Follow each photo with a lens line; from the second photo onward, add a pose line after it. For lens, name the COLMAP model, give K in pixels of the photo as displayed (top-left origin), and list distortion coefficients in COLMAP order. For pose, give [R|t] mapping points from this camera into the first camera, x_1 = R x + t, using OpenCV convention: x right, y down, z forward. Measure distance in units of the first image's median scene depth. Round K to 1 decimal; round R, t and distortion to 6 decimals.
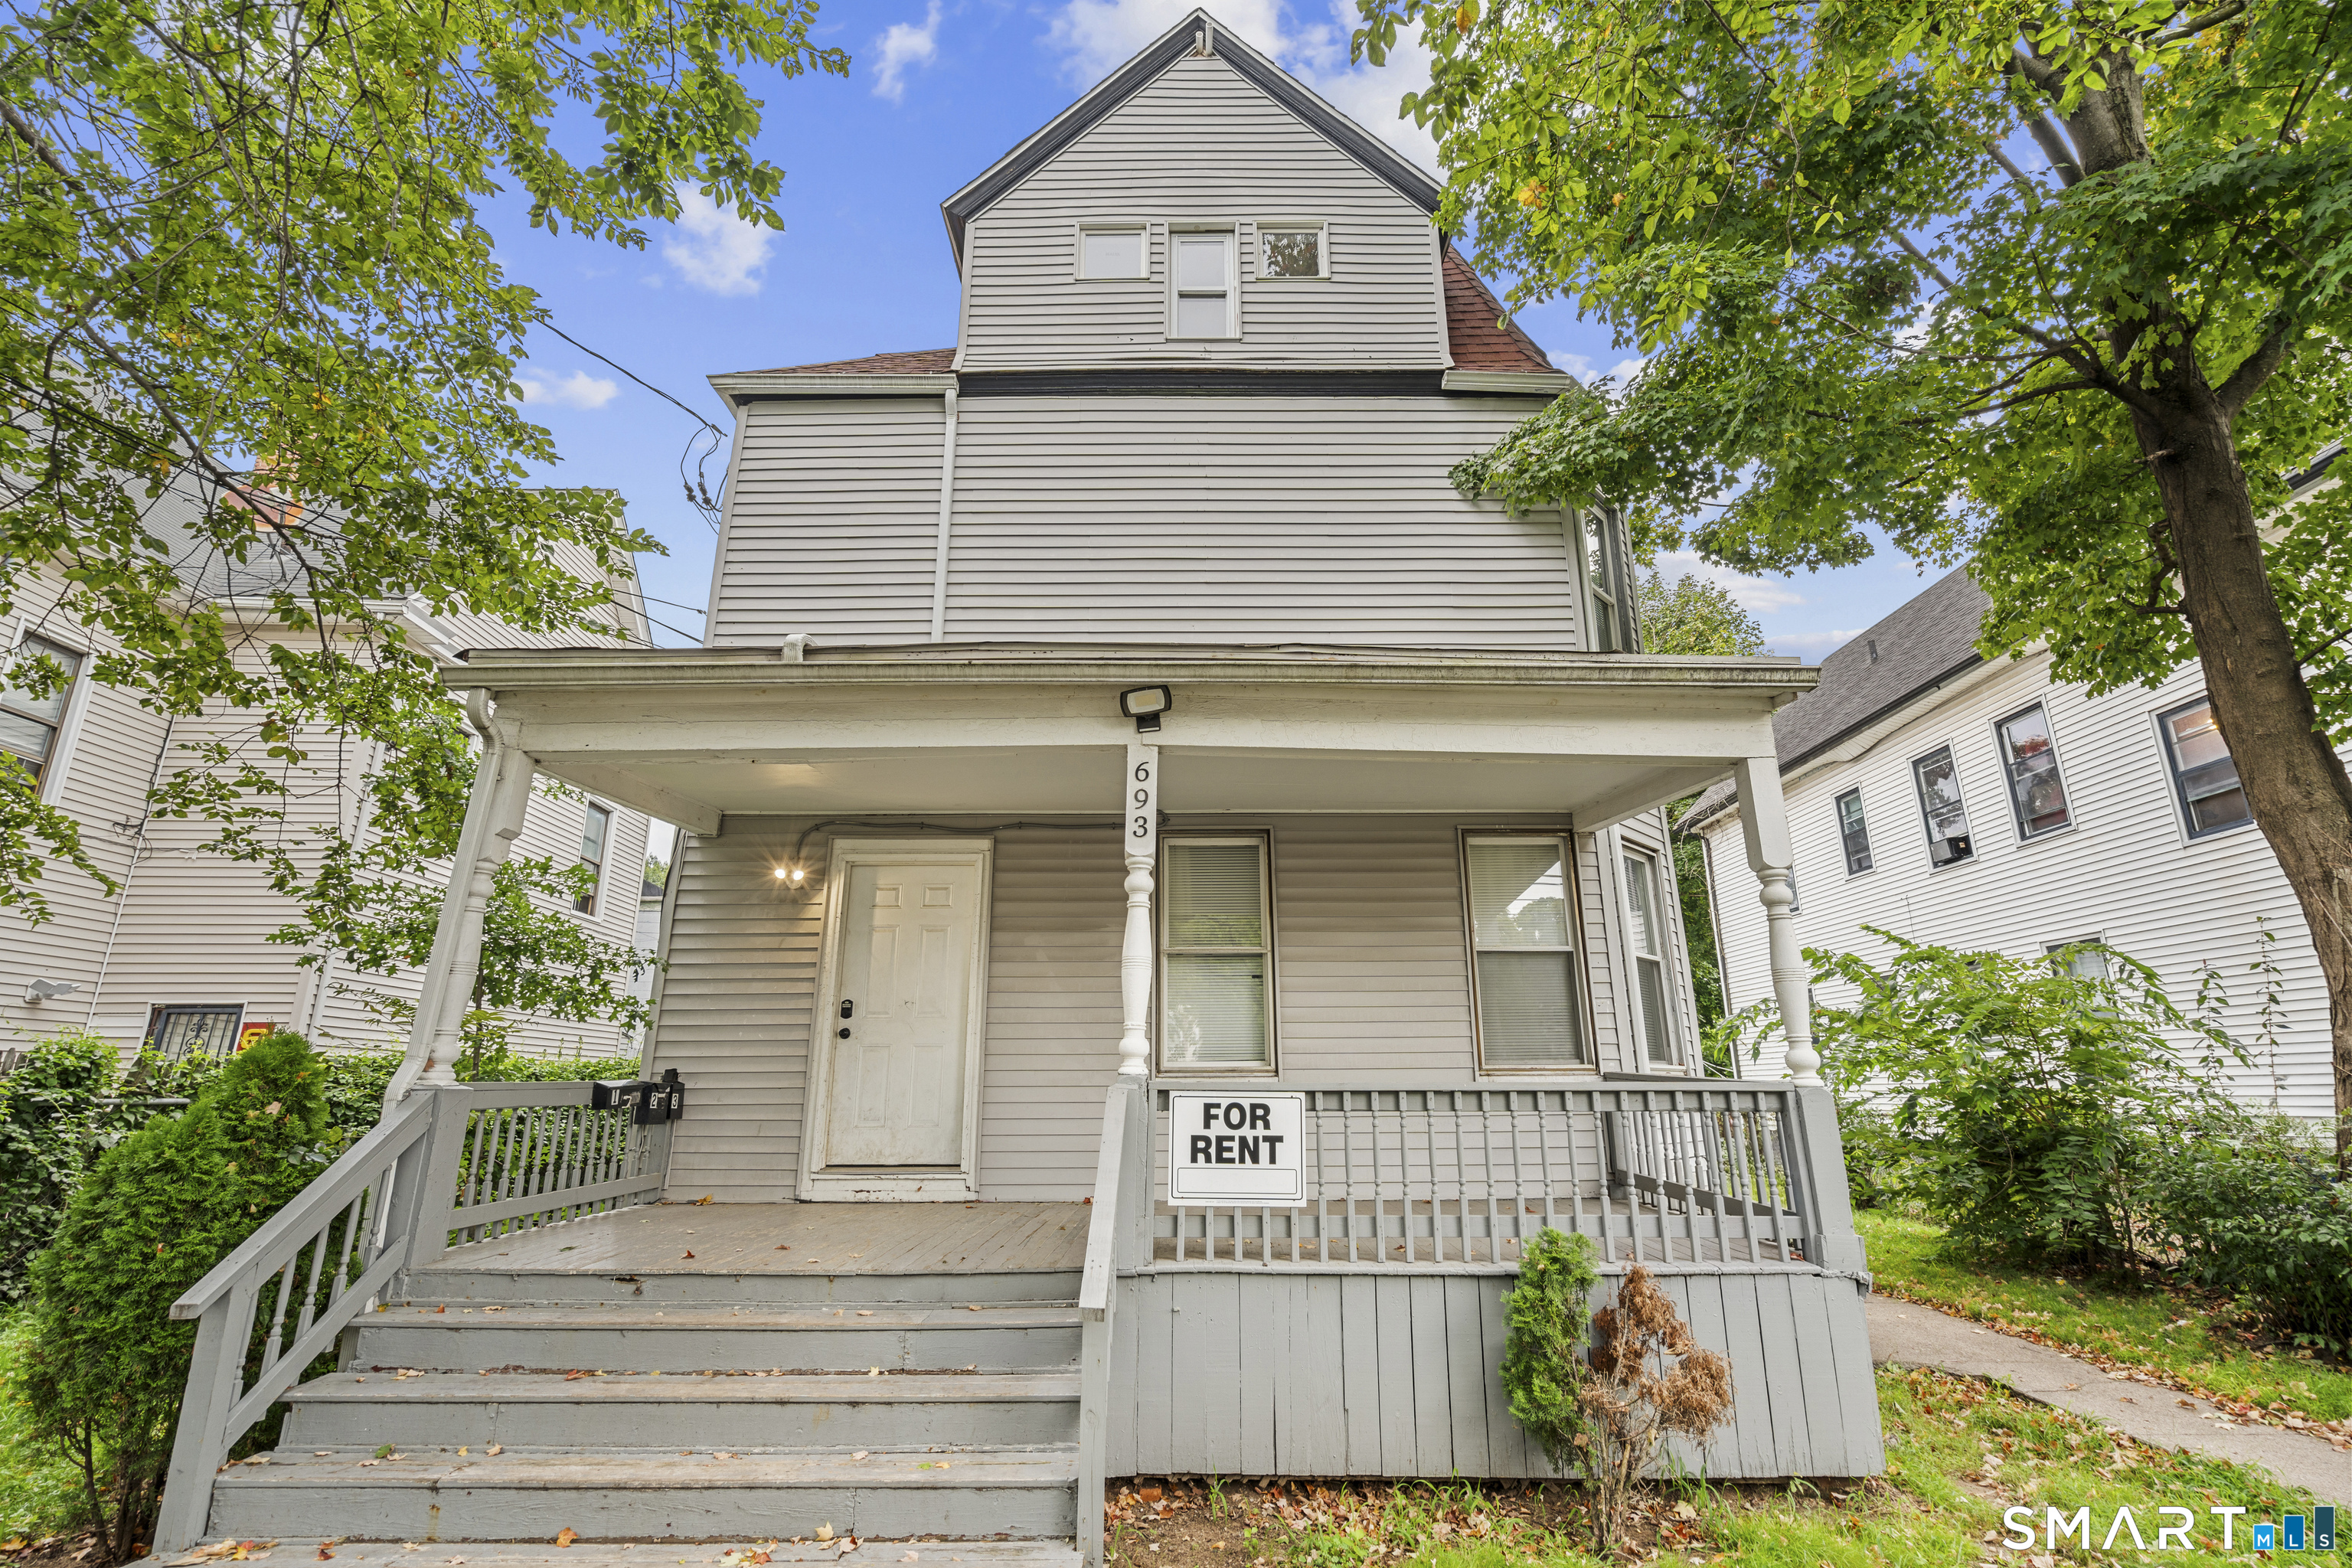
lens RADIAL K [[1055.8, 0, 1184.6], [0, 1055.8, 782.1], [0, 0, 1]] dist [-0.010244, 0.004663]
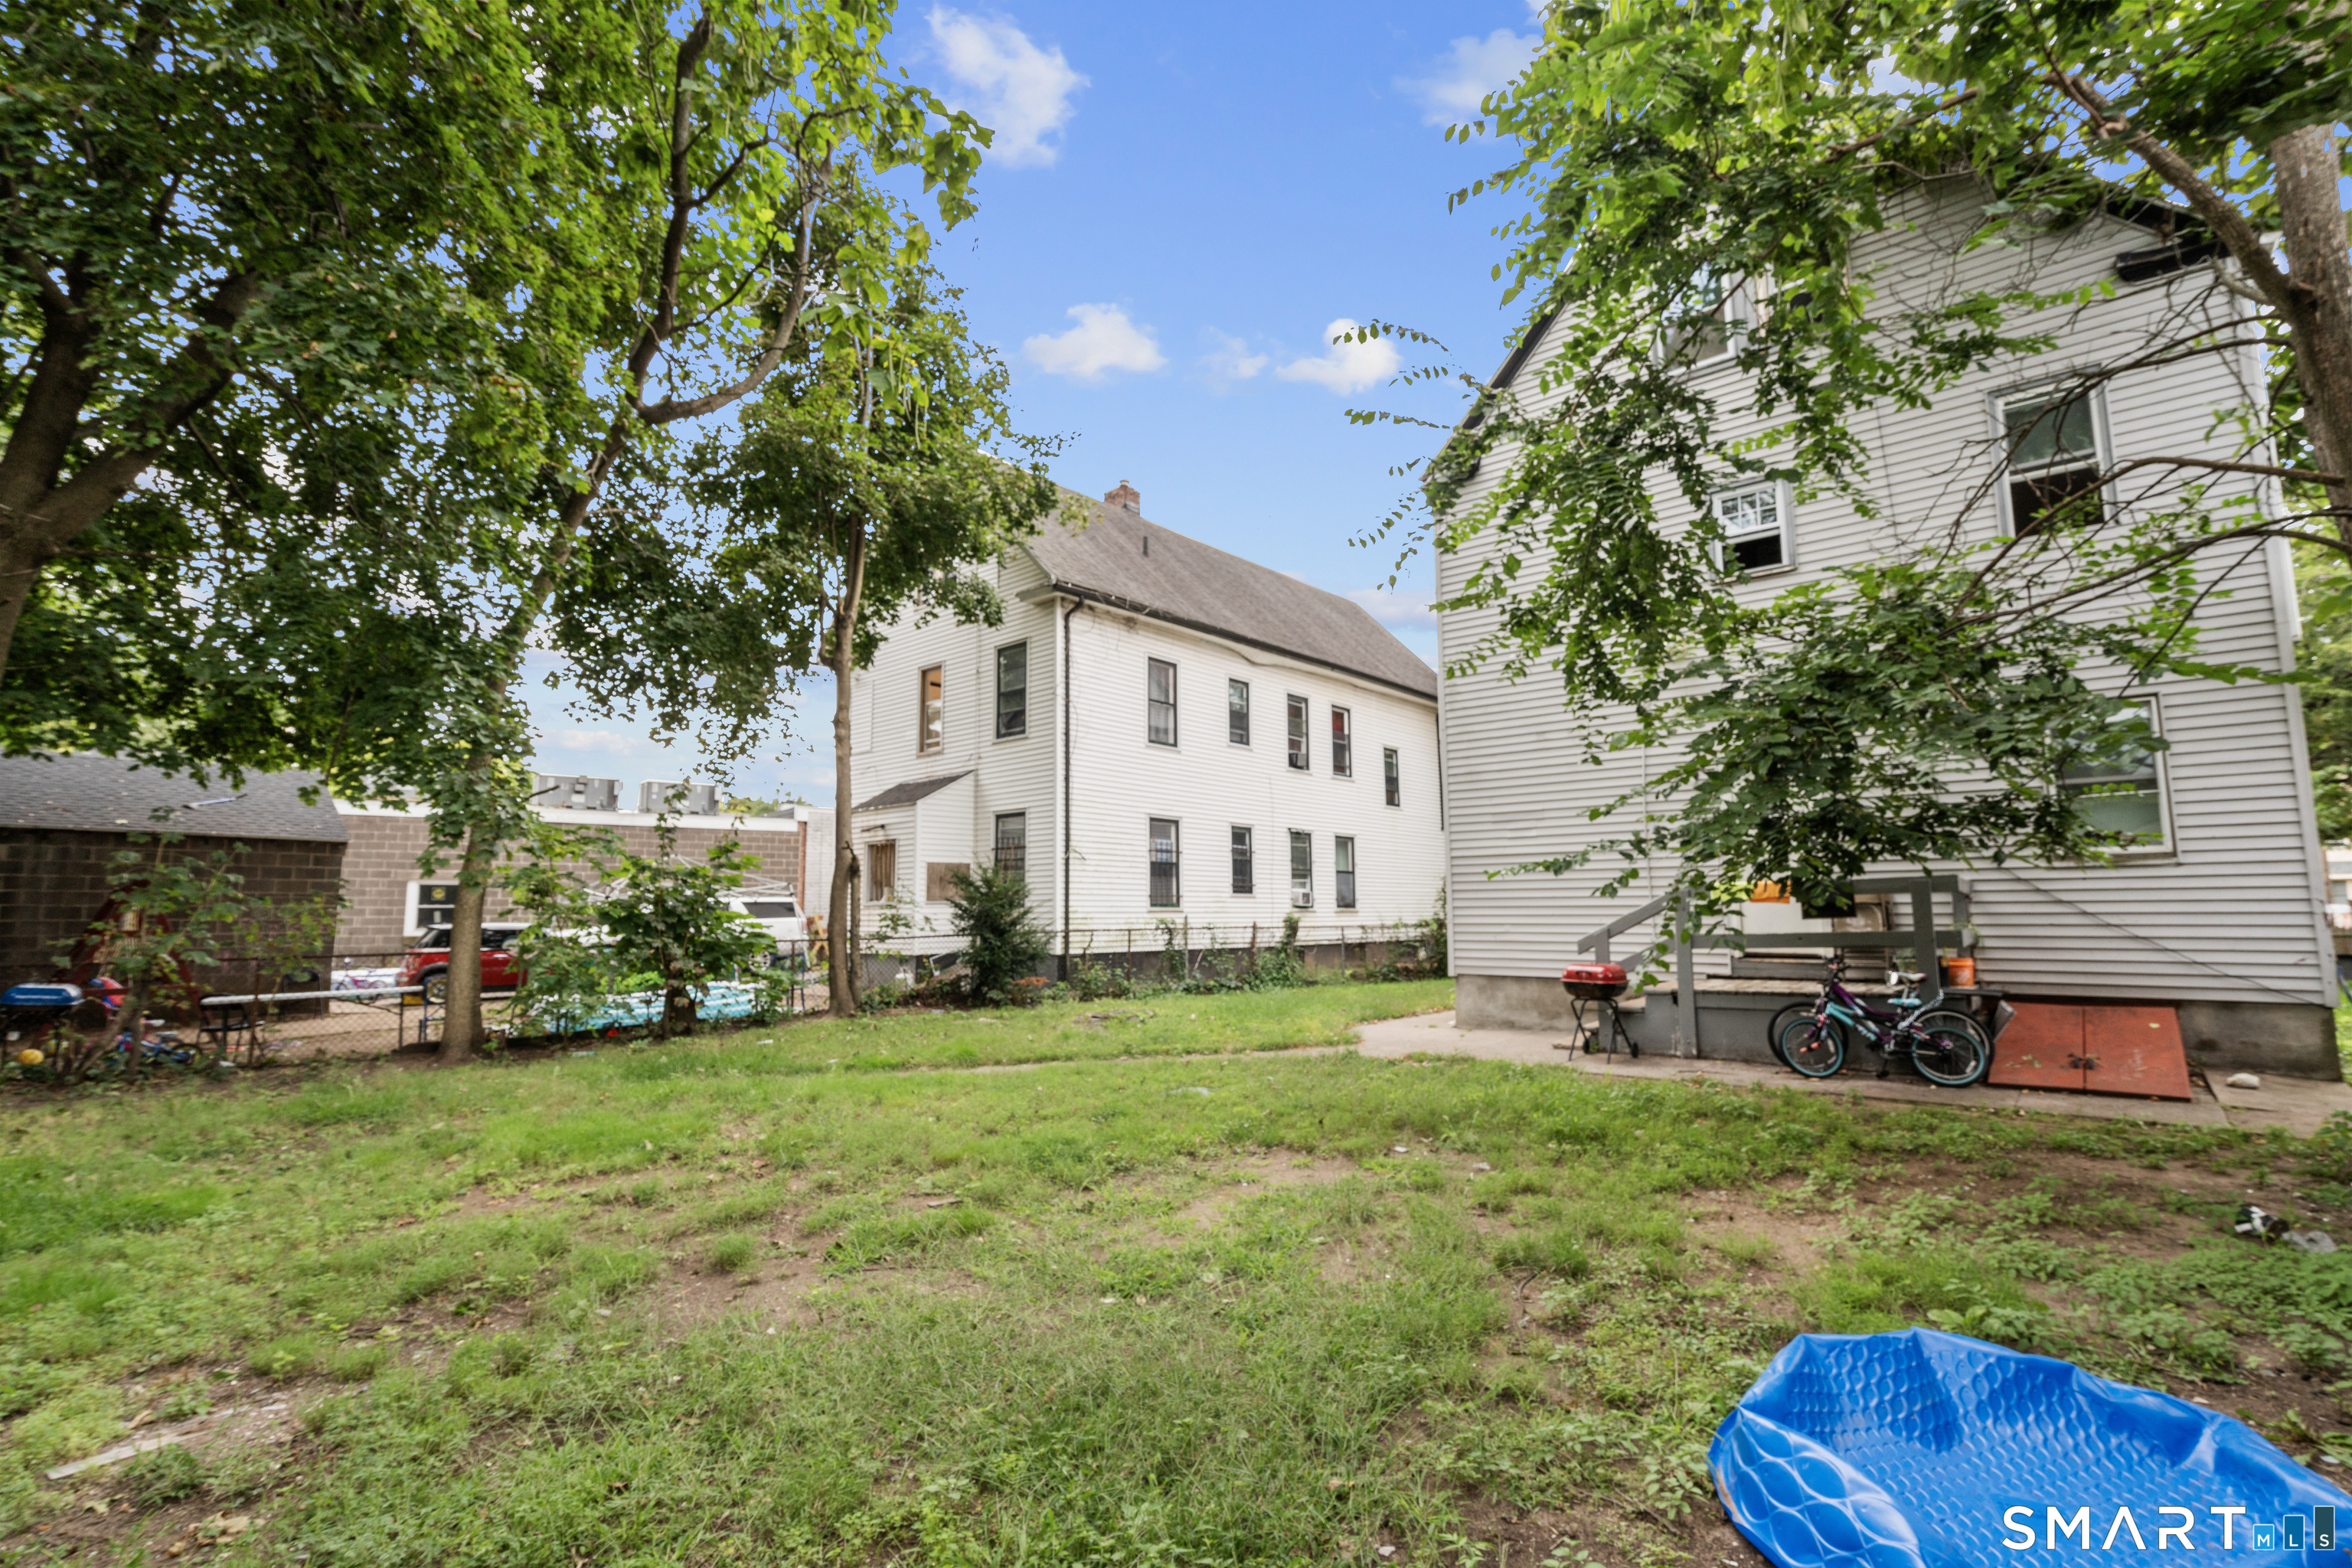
lens RADIAL K [[1055.8, 0, 1184.6], [0, 1055.8, 782.1], [0, 0, 1]] dist [-0.010244, 0.004663]
pose [[-0.752679, 0.085010, 0.652876, -0.113948], [-0.182180, 0.926019, -0.330605, 0.481602], [-0.632680, -0.367780, -0.681508, 1.629756]]
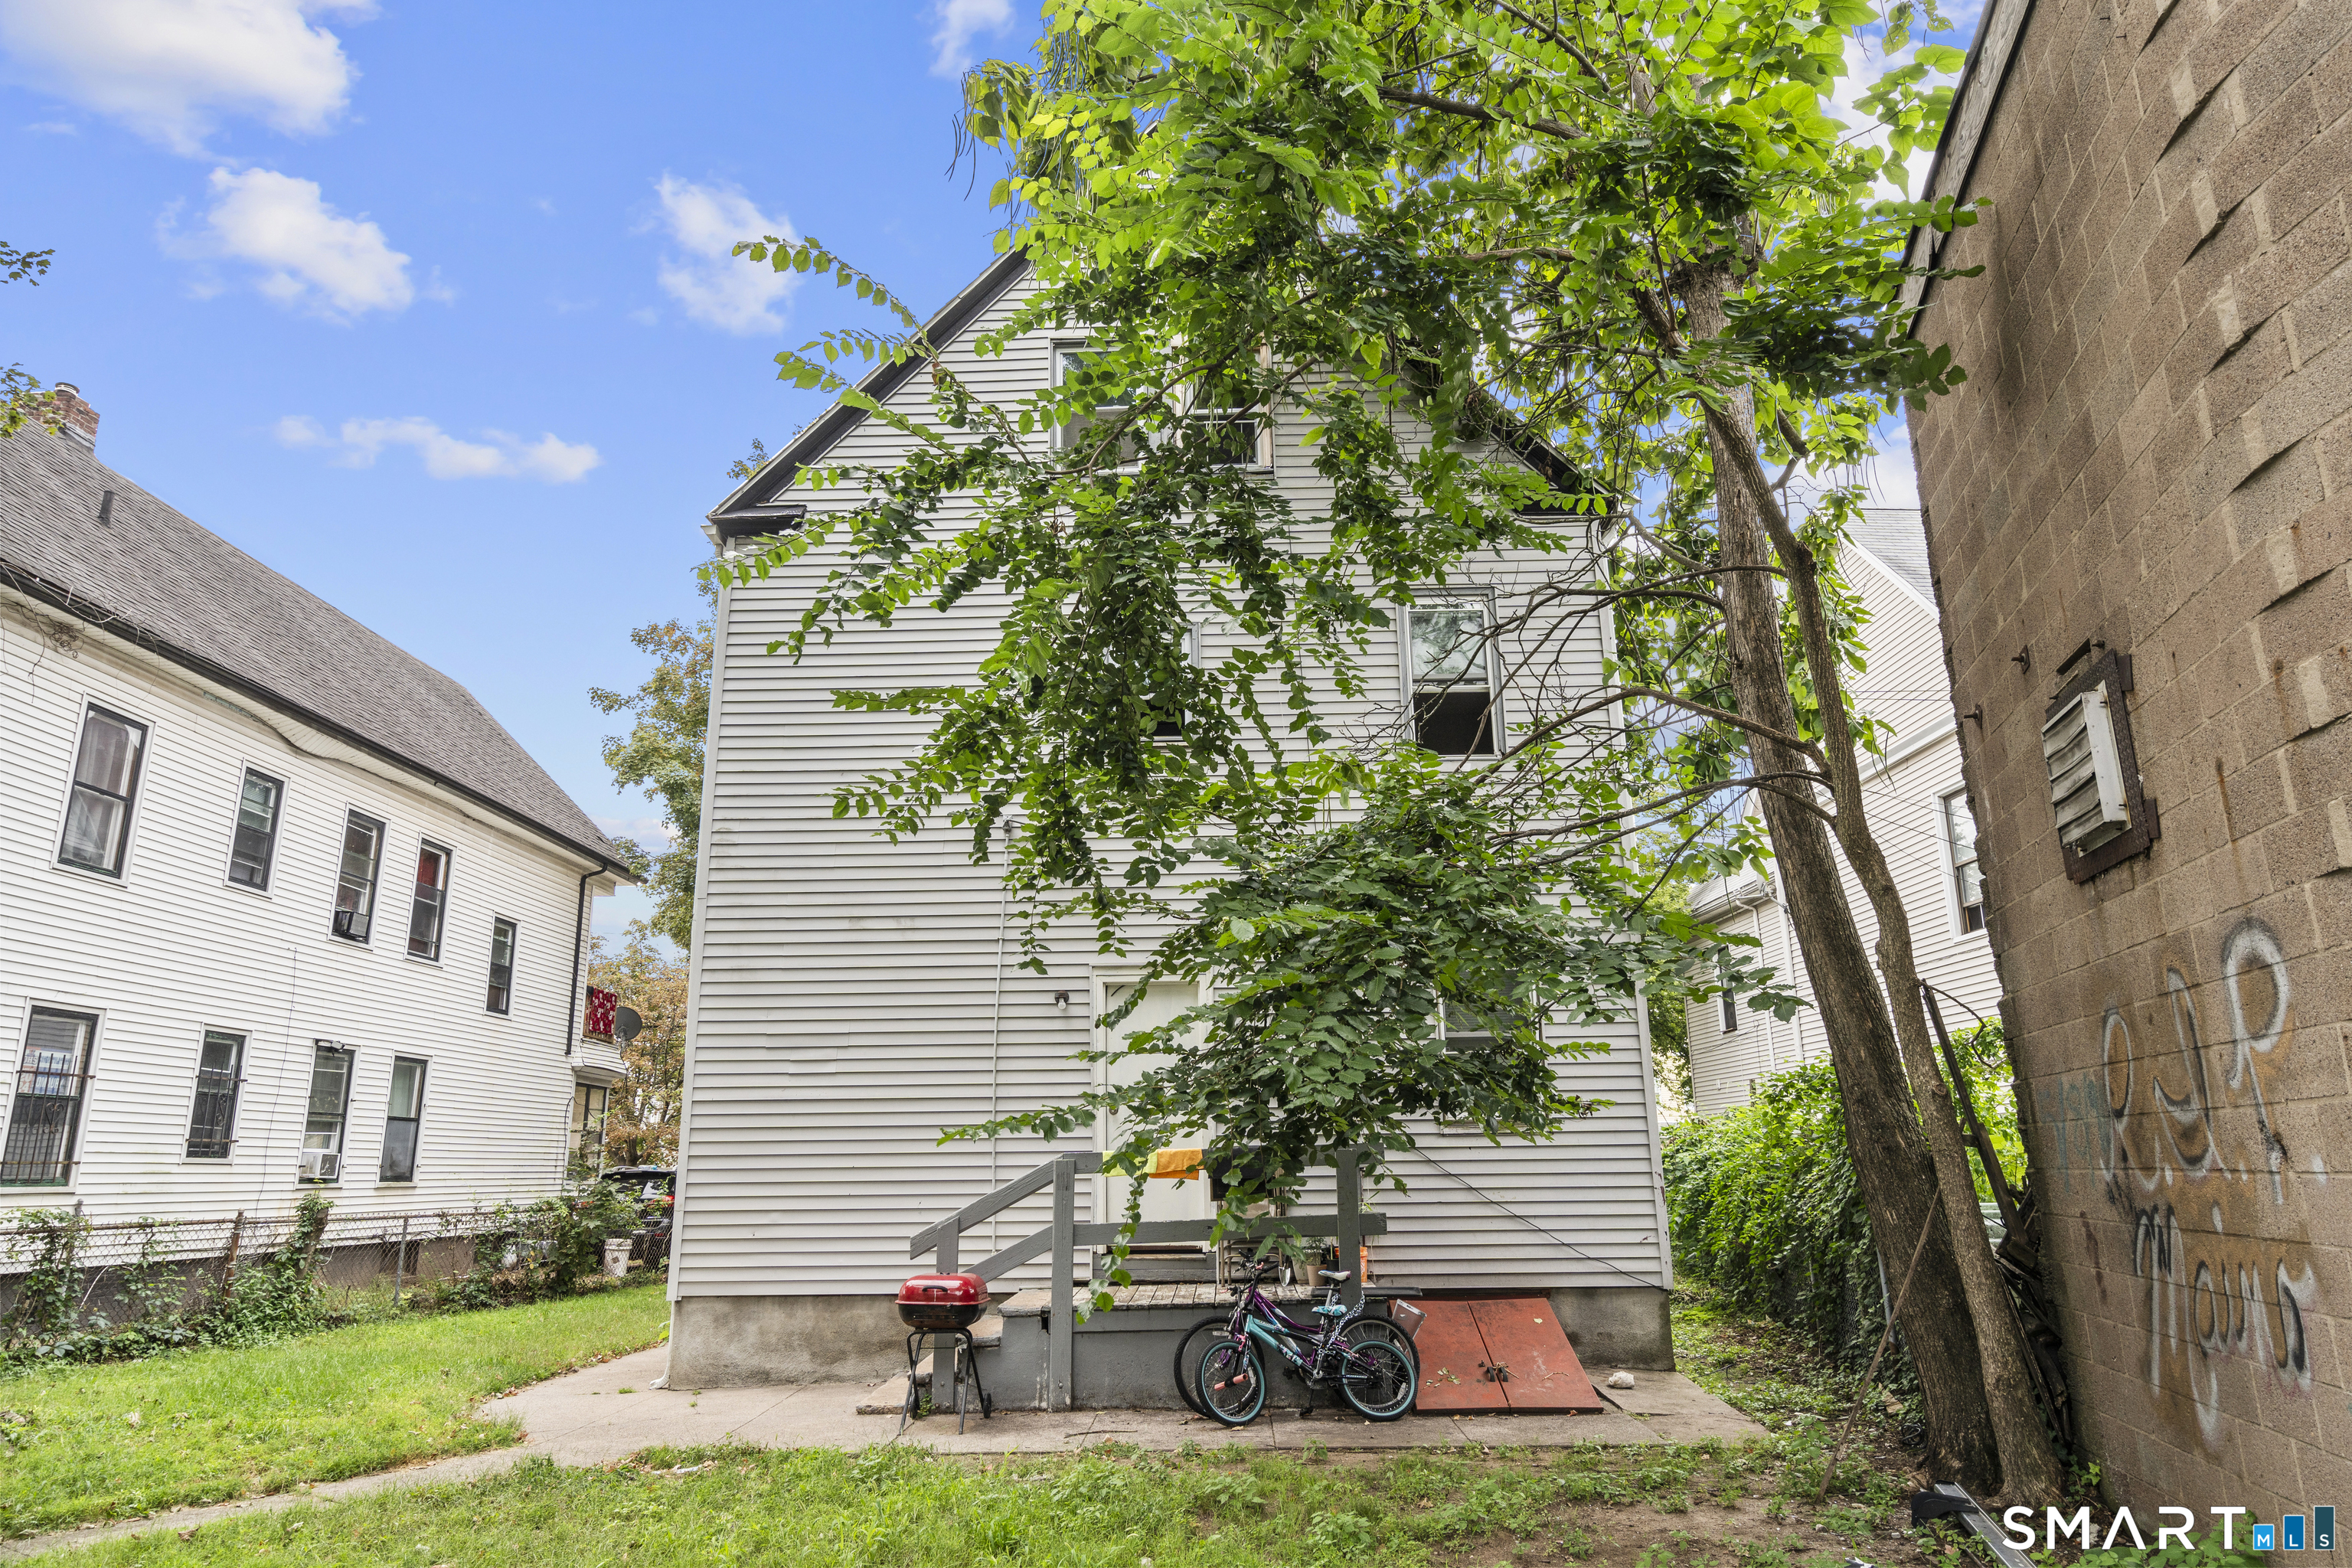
lens RADIAL K [[1444.7, 0, 1171.9], [0, 1444.7, 774.1], [0, 0, 1]] dist [0.001554, 0.002584]
pose [[-0.999490, 0.019427, 0.025334, -0.010778], [0.003155, 0.849753, -0.527172, 0.466627], [-0.031769, -0.526823, -0.849381, 1.600431]]
